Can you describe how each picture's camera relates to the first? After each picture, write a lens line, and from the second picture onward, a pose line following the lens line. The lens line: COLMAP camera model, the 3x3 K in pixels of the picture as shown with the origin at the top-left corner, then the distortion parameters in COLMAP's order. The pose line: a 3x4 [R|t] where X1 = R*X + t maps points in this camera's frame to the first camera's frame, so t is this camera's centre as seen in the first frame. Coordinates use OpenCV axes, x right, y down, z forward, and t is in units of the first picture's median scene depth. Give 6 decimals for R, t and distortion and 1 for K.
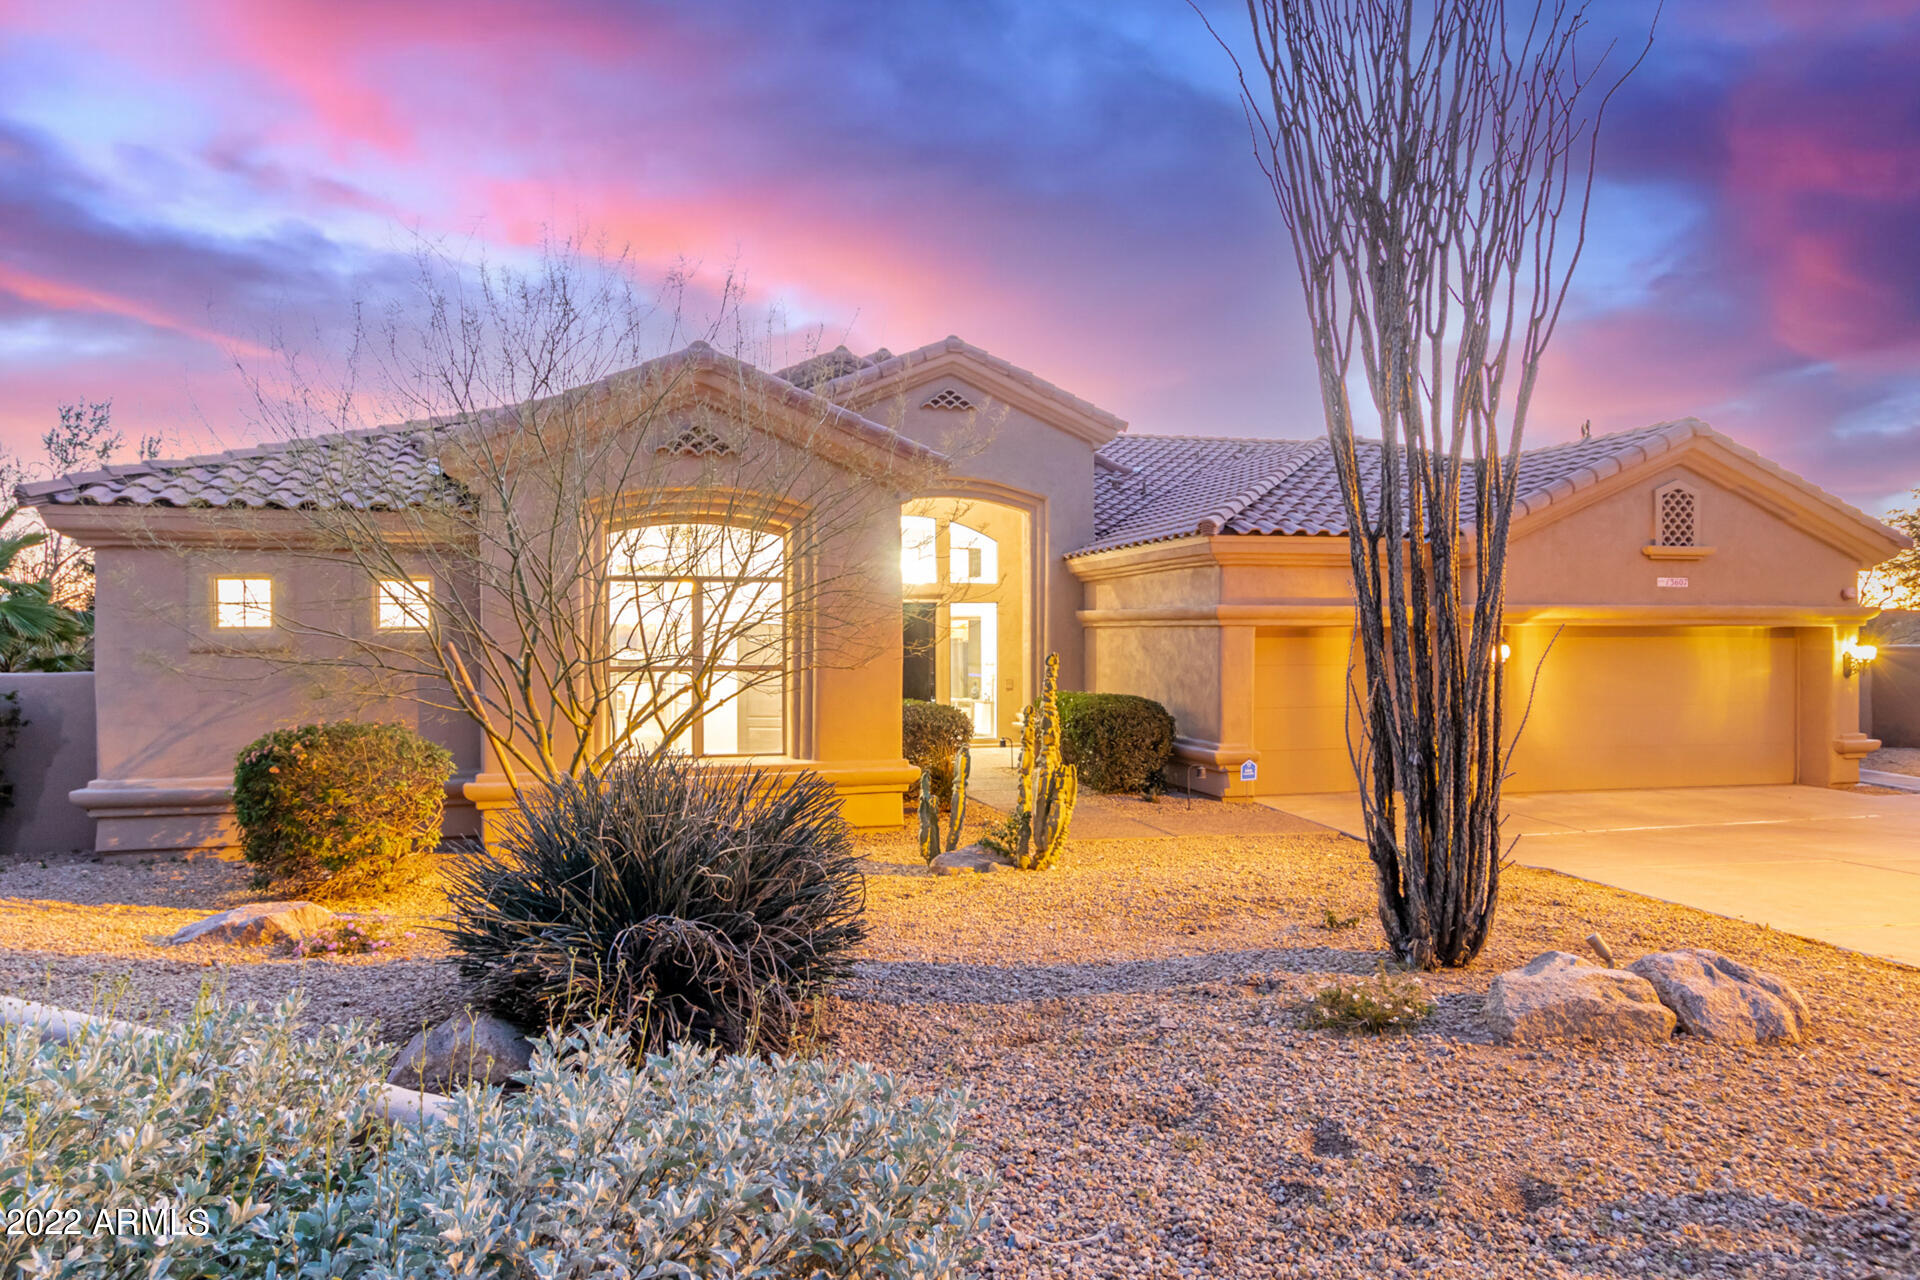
lens RADIAL K [[926.6, 0, 961.7], [0, 926.6, 603.0], [0, 0, 1]] dist [0.001597, 0.000467]
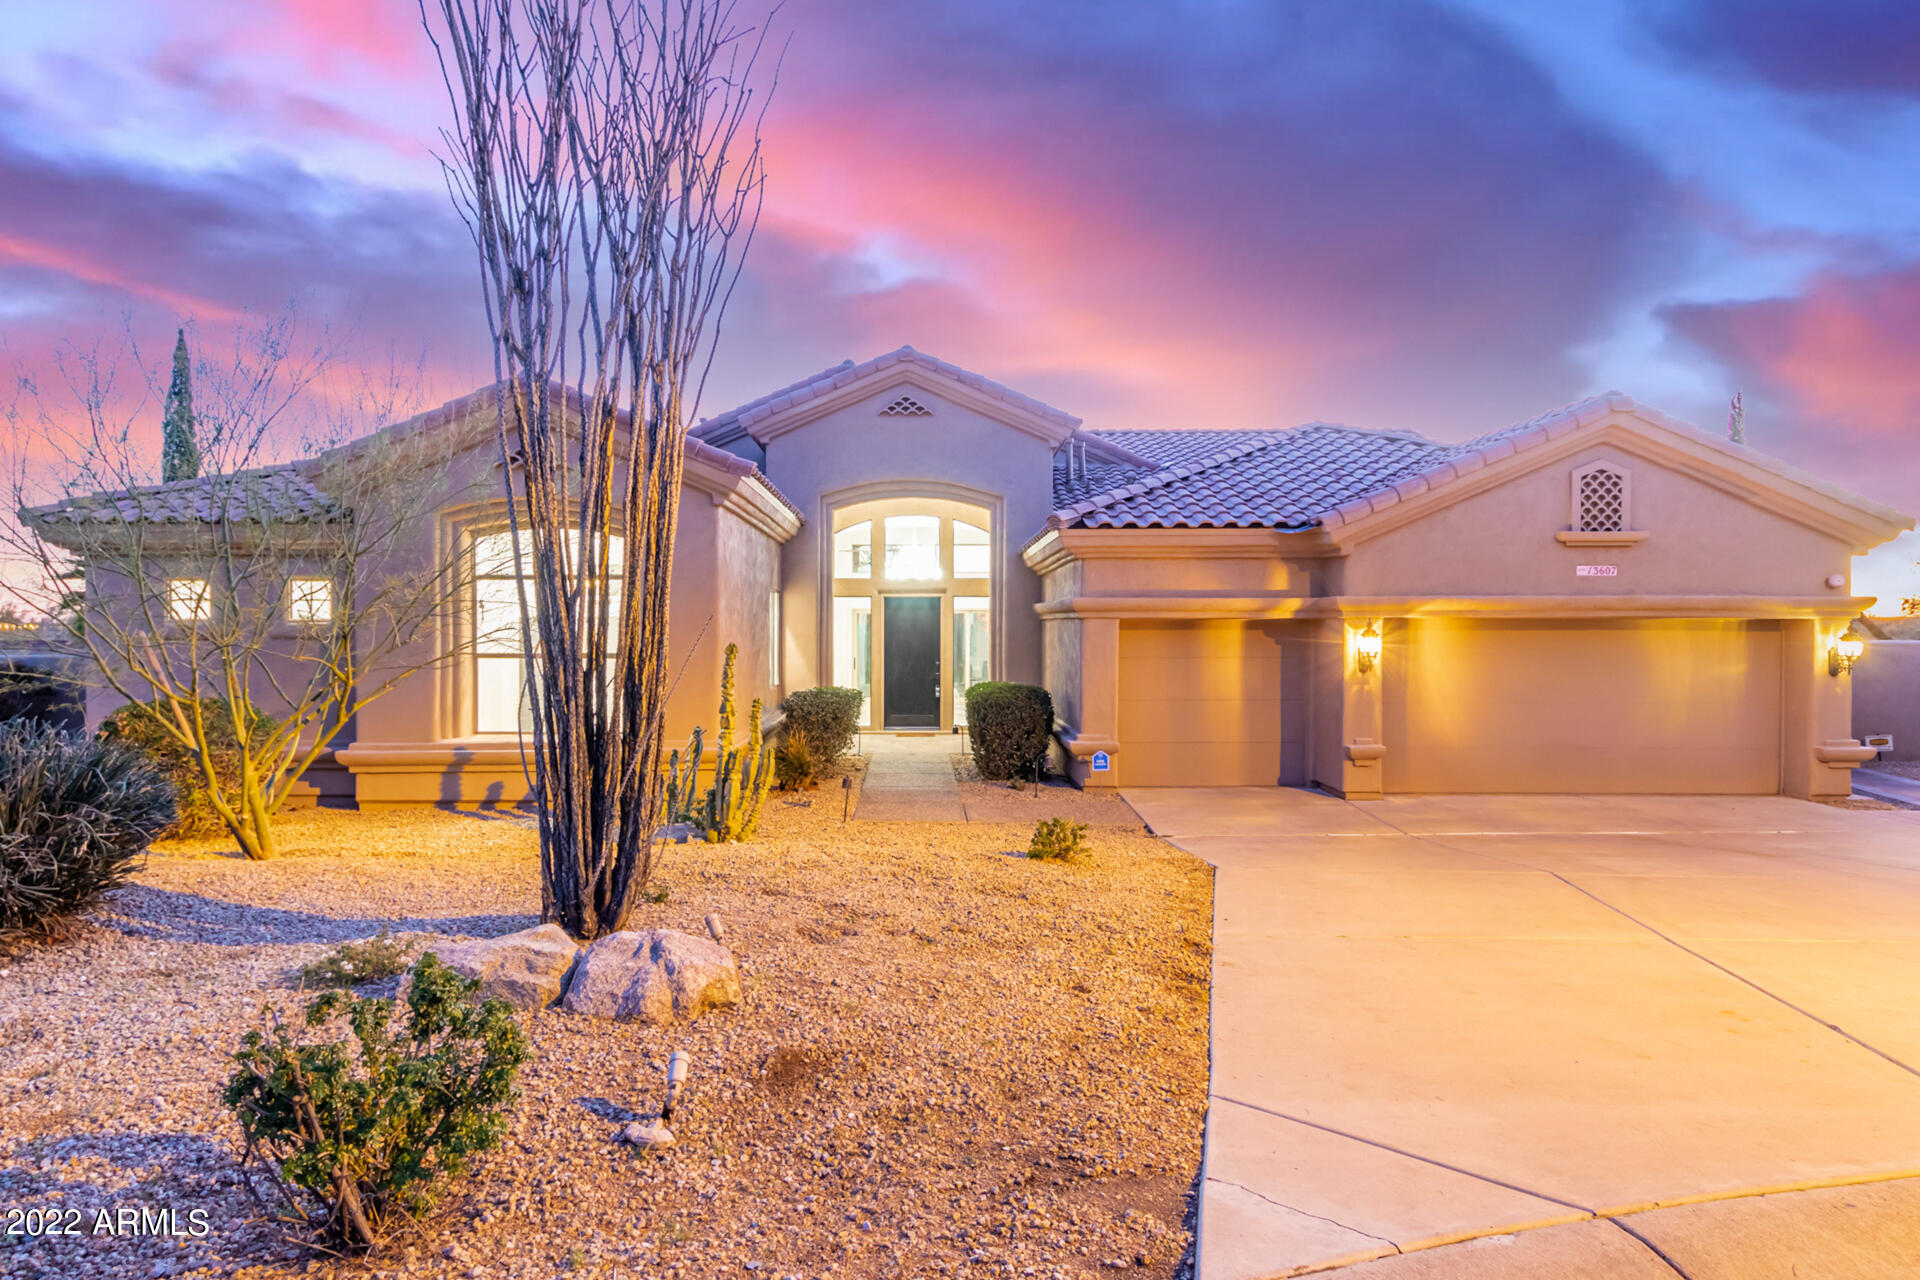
lens RADIAL K [[880.8, 0, 960.1], [0, 880.8, 597.8], [0, 0, 1]] dist [-0.000944, -0.000198]
pose [[0.982848, -0.004601, -0.184358, 0.306882], [0.004724, 0.999989, 0.000227, 0.001329], [0.184355, -0.001094, 0.982859, 0.024161]]
